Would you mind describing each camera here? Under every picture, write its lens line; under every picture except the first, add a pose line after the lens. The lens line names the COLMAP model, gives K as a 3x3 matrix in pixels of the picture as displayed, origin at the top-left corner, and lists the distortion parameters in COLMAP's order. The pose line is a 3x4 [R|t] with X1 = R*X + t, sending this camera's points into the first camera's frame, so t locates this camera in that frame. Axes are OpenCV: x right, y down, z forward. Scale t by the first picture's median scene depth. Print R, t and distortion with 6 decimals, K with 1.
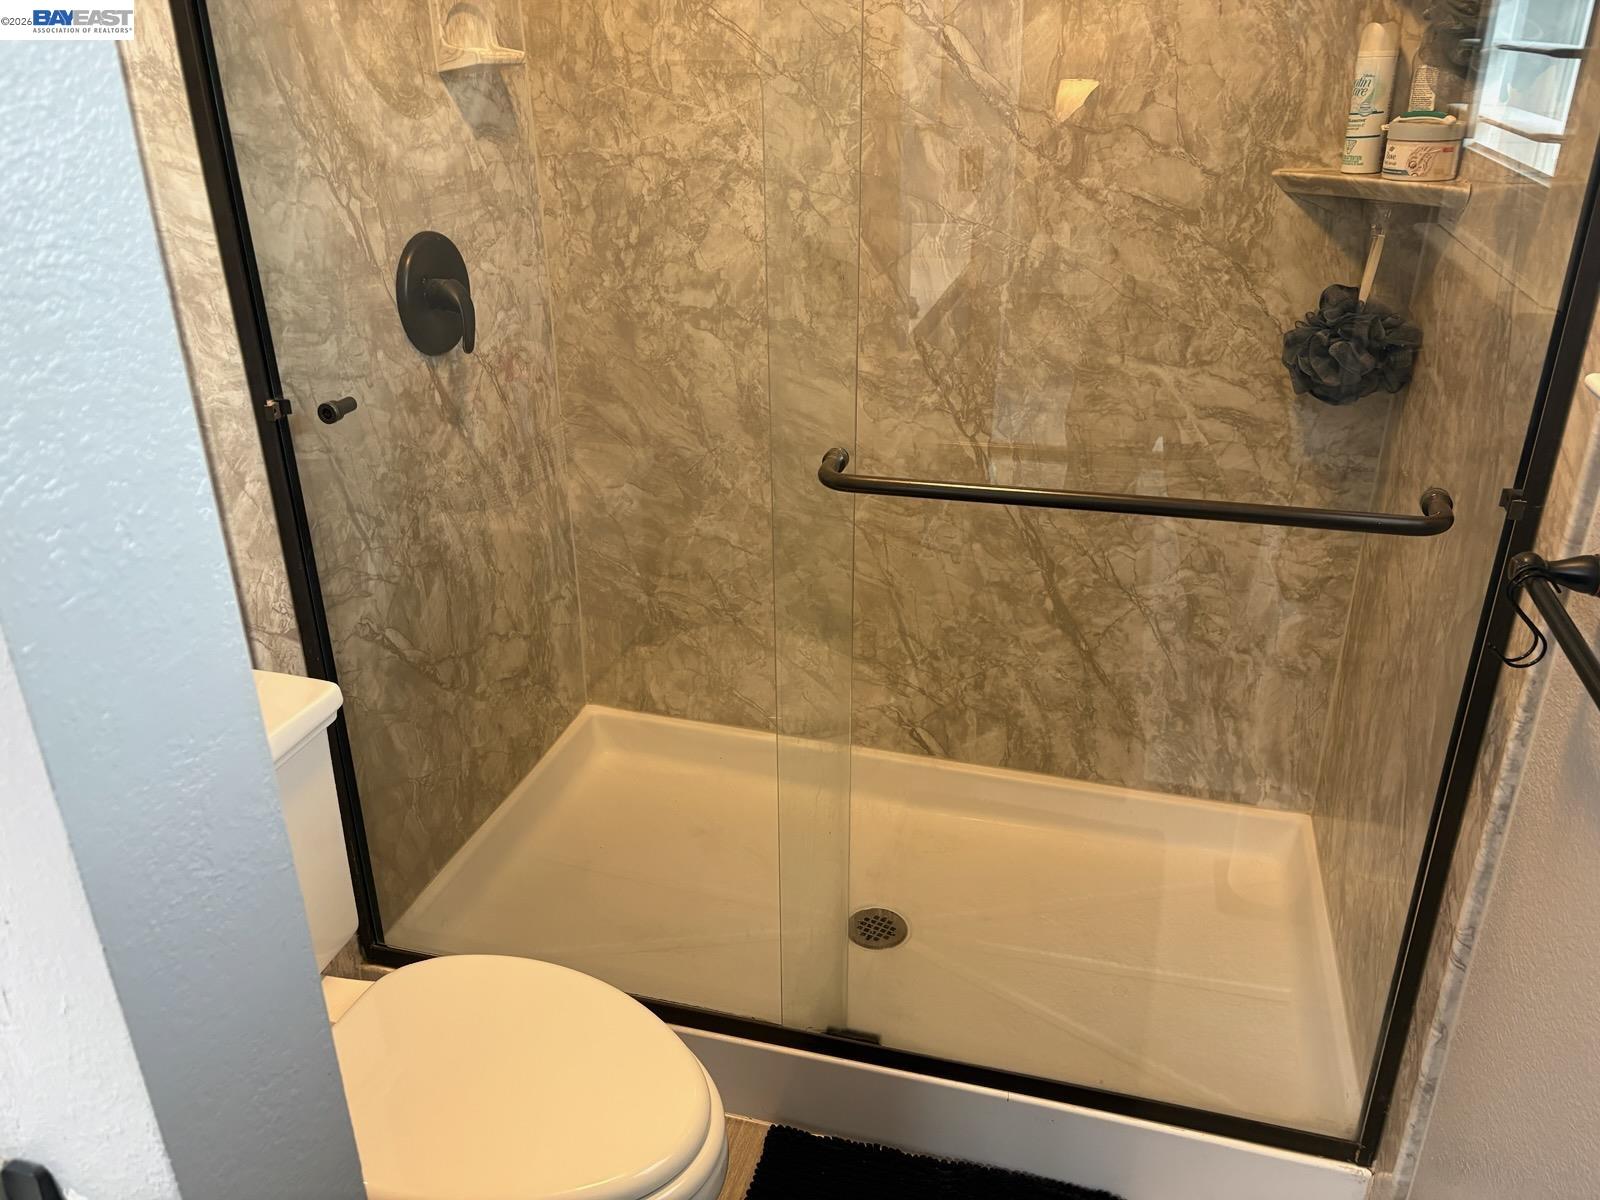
lens RADIAL K [[1195.7, 0, 803.2], [0, 1195.7, 601.0], [0, 0, 1]] dist [0.049768, -0.048018]
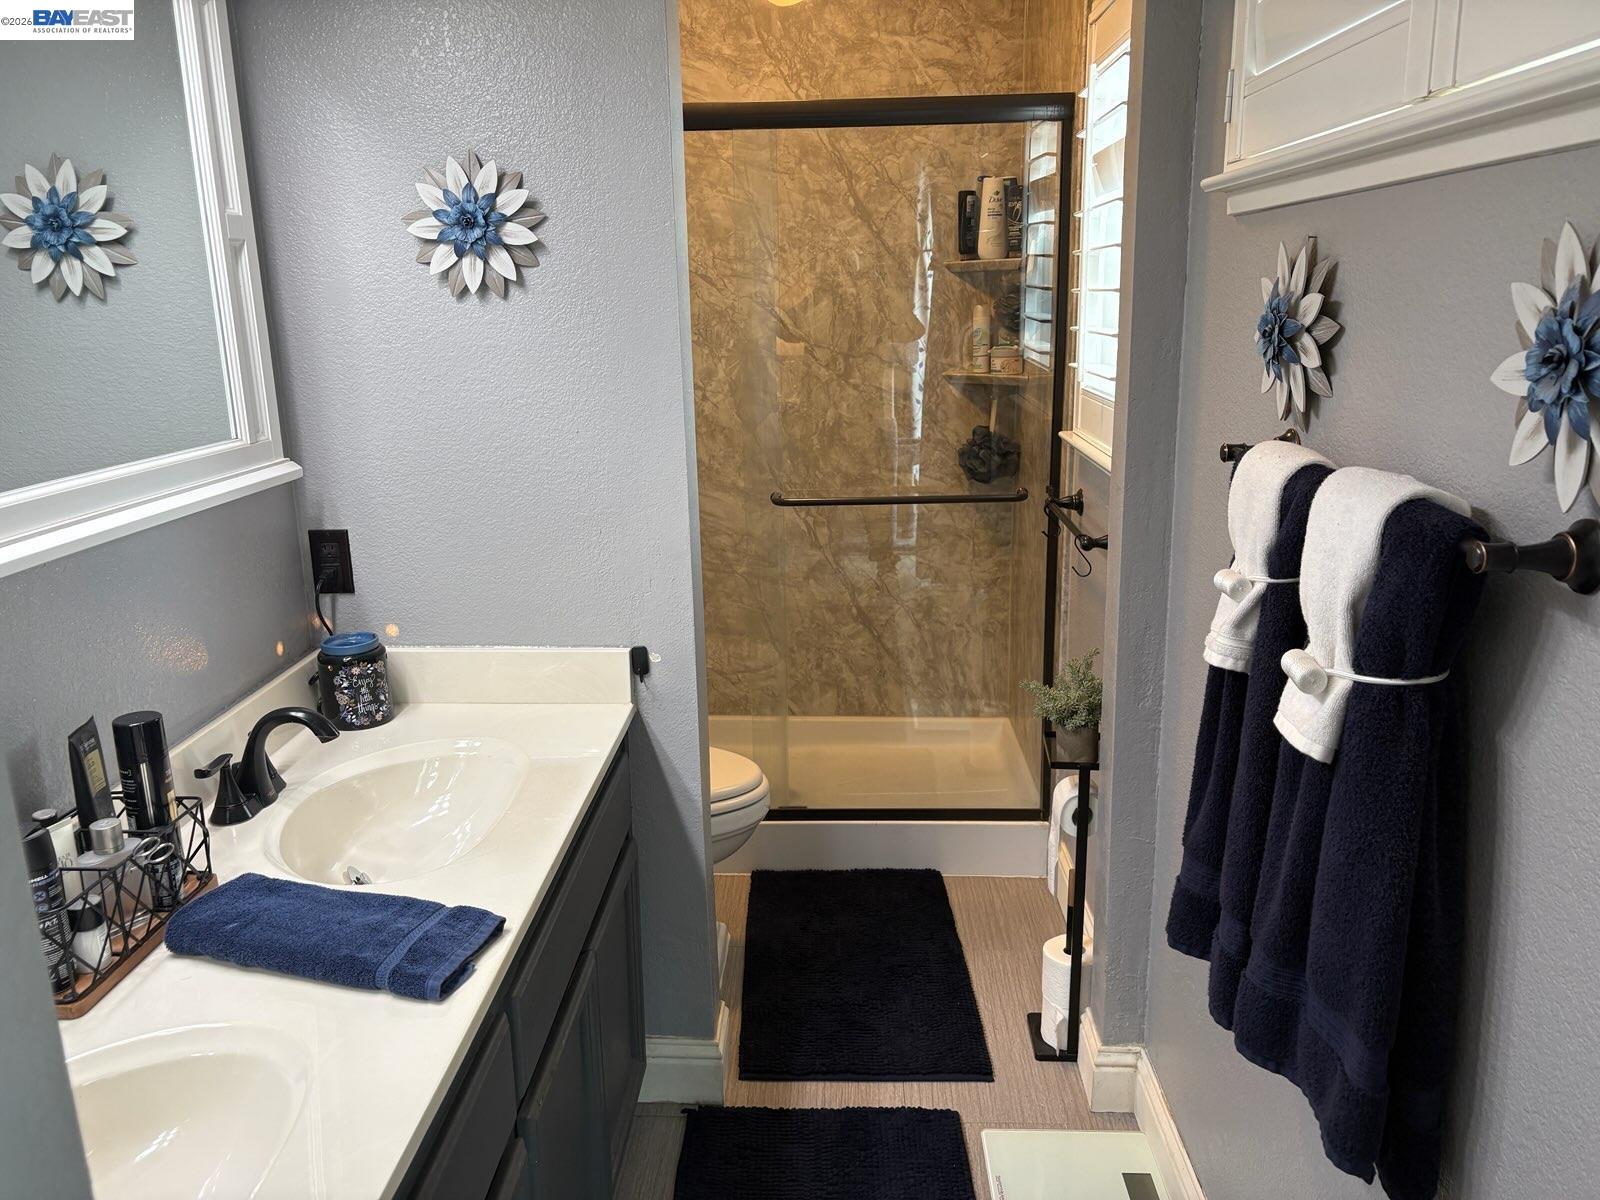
lens RADIAL K [[1195.7, 0, 792.1], [0, 1195.7, 611.9], [0, 0, 1]] dist [0.049768, -0.048018]
pose [[0.972230, -0.071705, 0.222770, -0.301263], [0.108262, 0.981729, -0.156487, 0.294429], [-0.207479, 0.176259, 0.962229, -0.736305]]
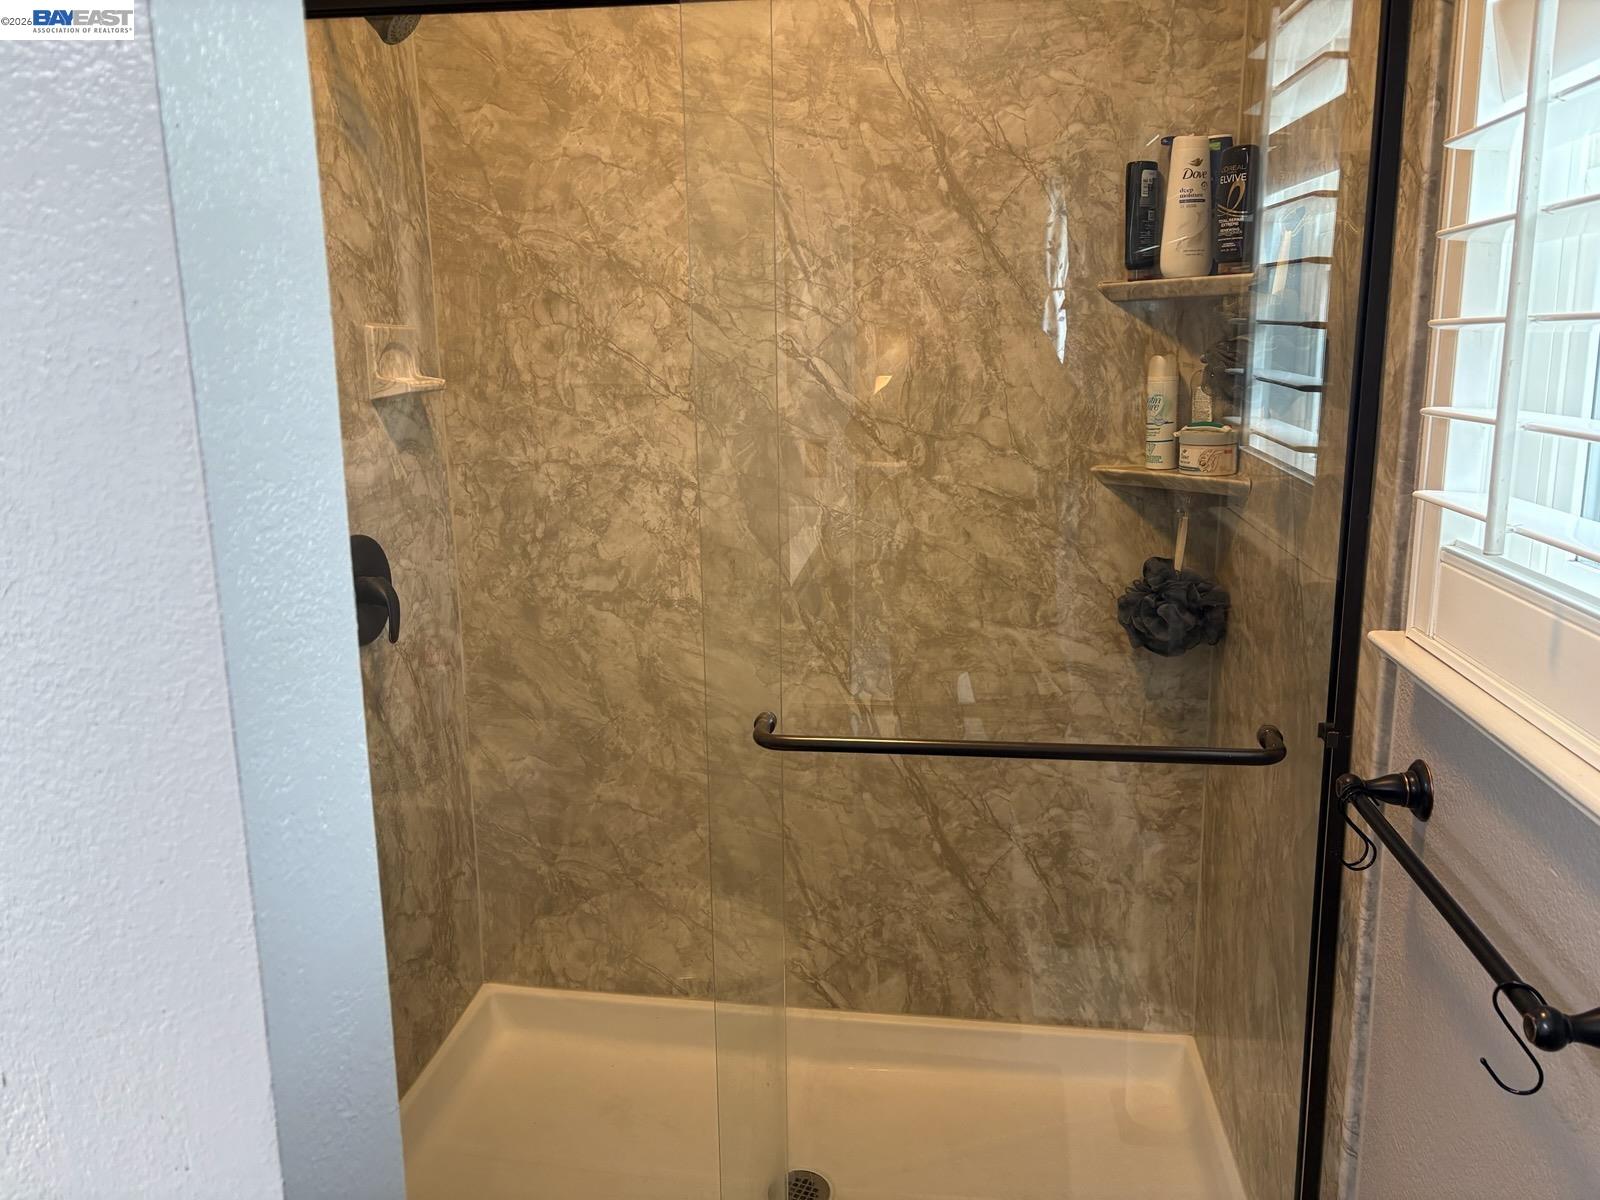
lens RADIAL K [[1195.7, 0, 794.2], [0, 1195.7, 588.9], [0, 0, 1]] dist [0.049768, -0.048018]
pose [[0.990592, -0.035243, 0.132236, -0.060809], [0.063967, 0.973460, -0.219738, 0.005126], [-0.120982, 0.226129, 0.966555, -0.084794]]
